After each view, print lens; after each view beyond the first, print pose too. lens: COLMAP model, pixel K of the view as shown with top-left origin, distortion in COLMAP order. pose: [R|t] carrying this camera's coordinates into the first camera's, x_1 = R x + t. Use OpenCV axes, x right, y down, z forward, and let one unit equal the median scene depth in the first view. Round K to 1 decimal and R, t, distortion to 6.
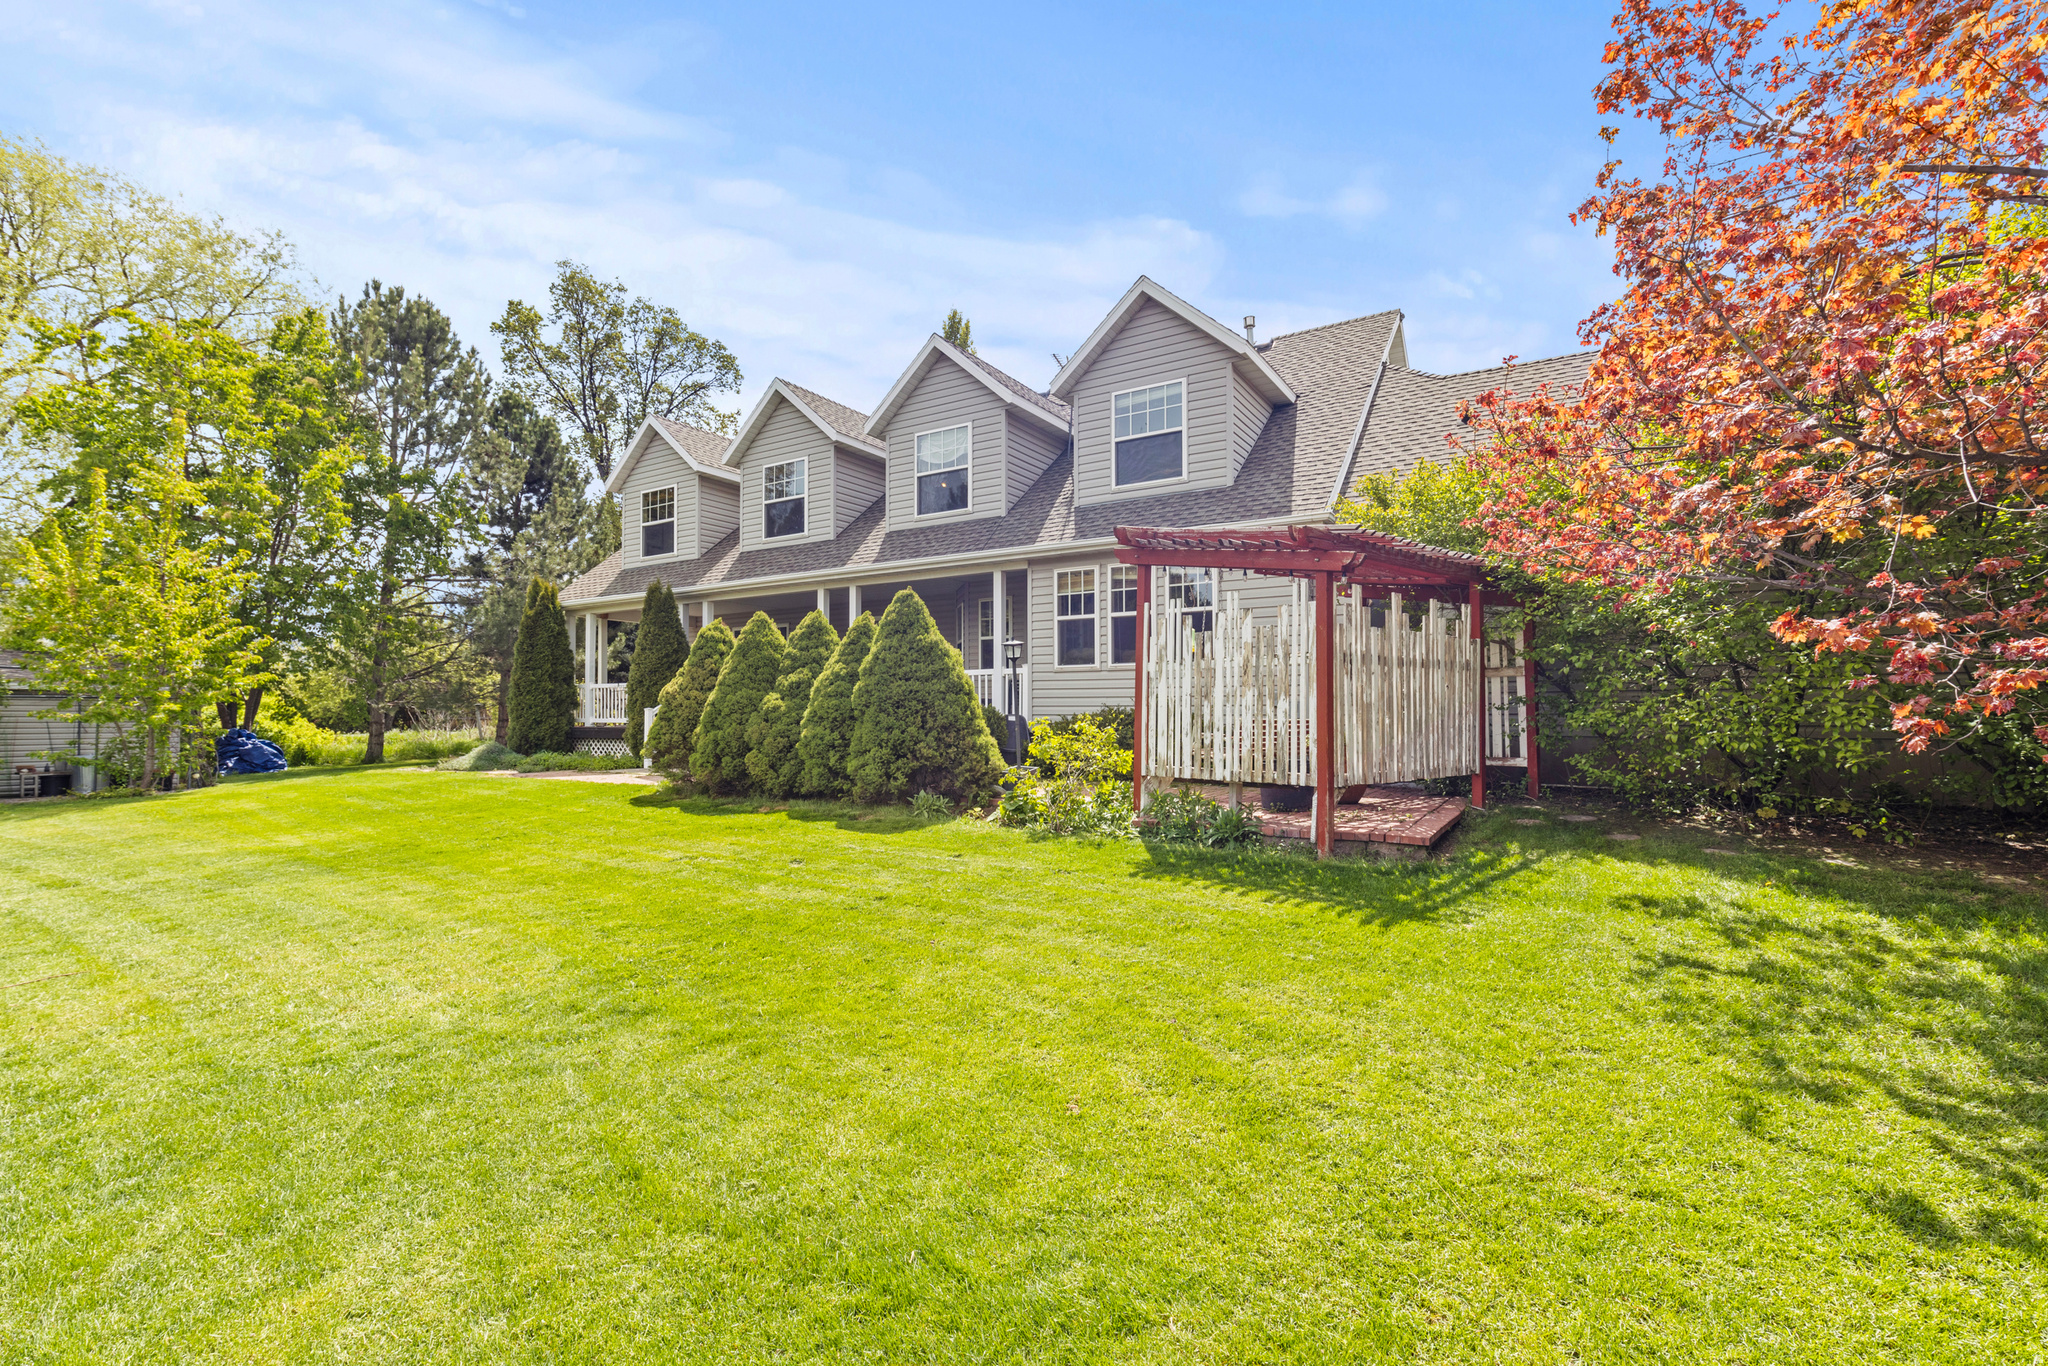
lens RADIAL K [[972.5, 0, 1021.5], [0, 972.5, 680.2], [0, 0, 1]] dist [-0.005819, -0.001023]
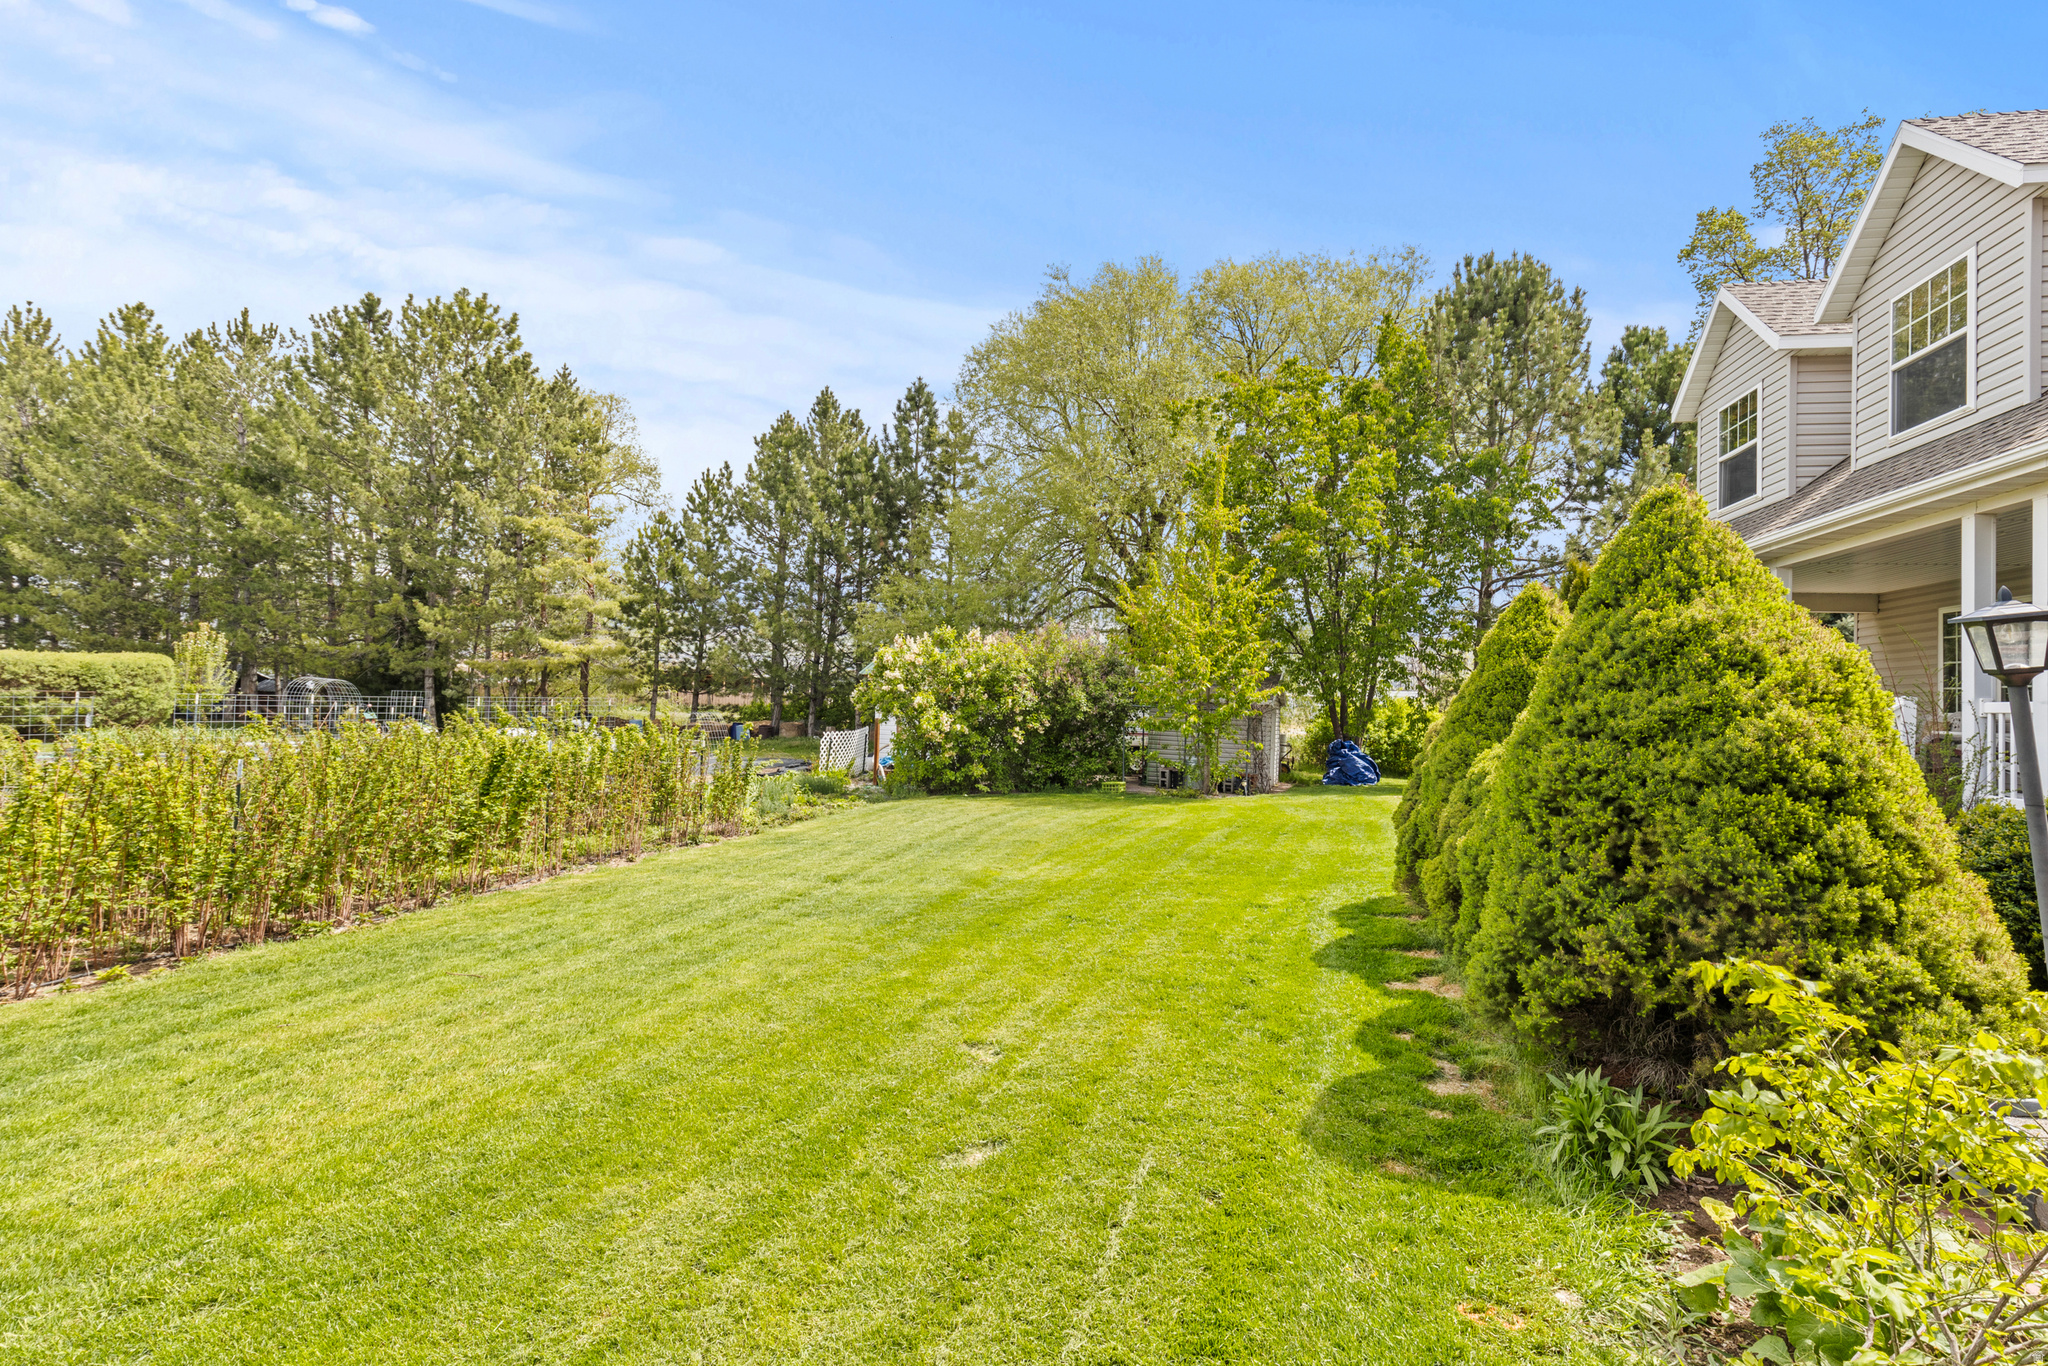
lens RADIAL K [[972.5, 0, 1024.4], [0, 972.5, 679.1], [0, 0, 1]] dist [-0.005819, -0.001023]
pose [[0.310817, -0.002468, -0.950466, 0.089458], [-0.003804, 0.999985, -0.003841, -0.011132], [0.950462, 0.004810, 0.310803, 0.404220]]
